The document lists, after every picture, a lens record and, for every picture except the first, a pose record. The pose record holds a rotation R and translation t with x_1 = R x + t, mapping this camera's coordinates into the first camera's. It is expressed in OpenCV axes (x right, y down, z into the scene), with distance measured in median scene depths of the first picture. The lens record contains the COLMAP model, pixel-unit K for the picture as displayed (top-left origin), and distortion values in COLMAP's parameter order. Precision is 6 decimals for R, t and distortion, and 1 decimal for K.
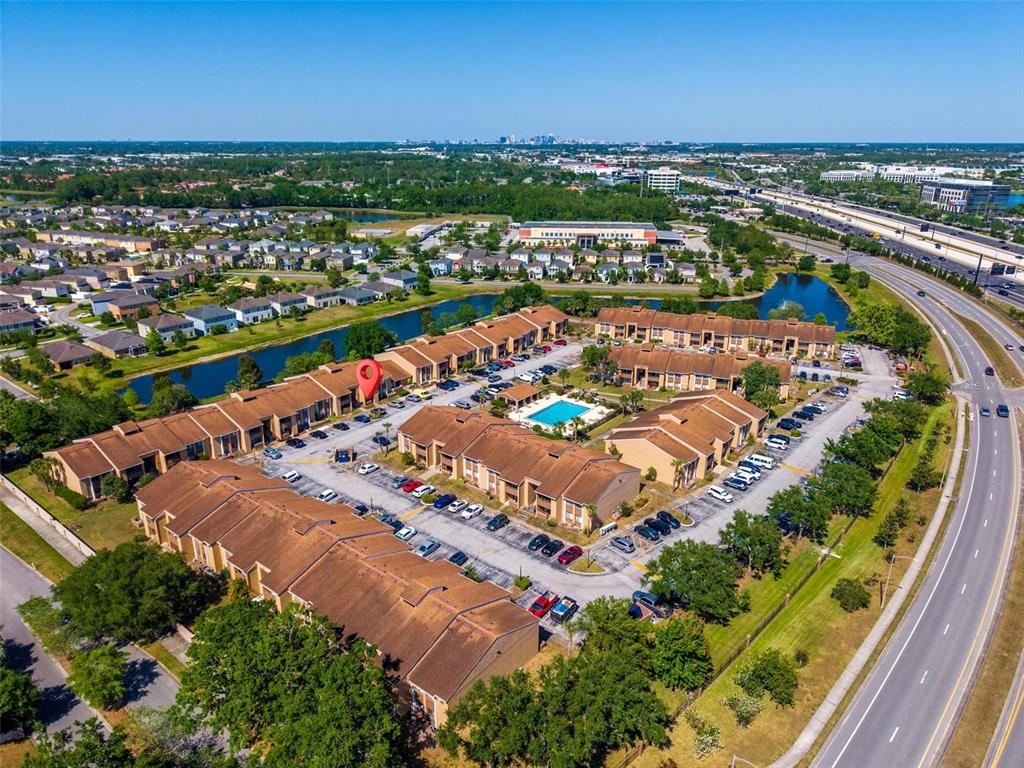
lens RADIAL K [[678.3, 0, 506.6], [0, 678.3, 383.2], [0, 0, 1]] dist [0.030954, -0.018245]
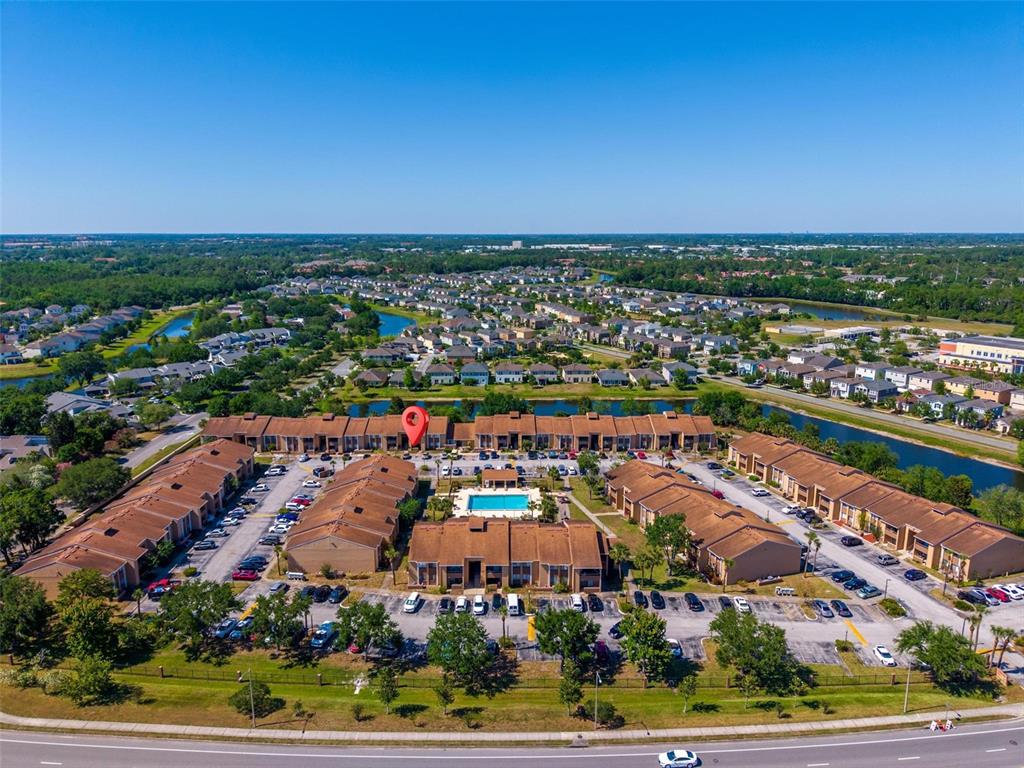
lens RADIAL K [[678.3, 0, 507.9], [0, 678.3, 382.0], [0, 0, 1]] dist [0.030954, -0.018245]
pose [[0.629759, 0.162417, -0.759621, 0.779515], [-0.256483, 0.966530, -0.005978, -0.119340], [0.733226, 0.198595, 0.650339, 0.303795]]
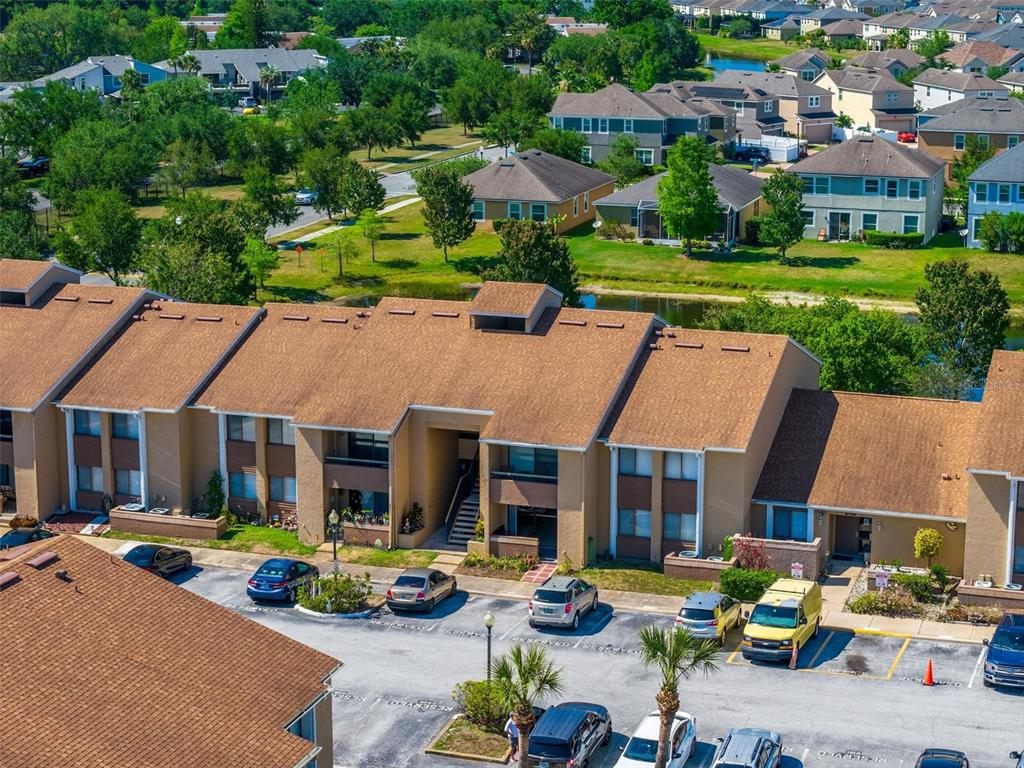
lens RADIAL K [[2032.8, 0, 515.4], [0, 2032.8, 383.8], [0, 0, 1]] dist [-0.047482, 0.000000]
pose [[0.344823, 0.200554, -0.916992, 0.235865], [-0.311074, 0.946119, 0.089949, -0.052136], [0.885624, 0.254236, 0.388631, 0.776357]]
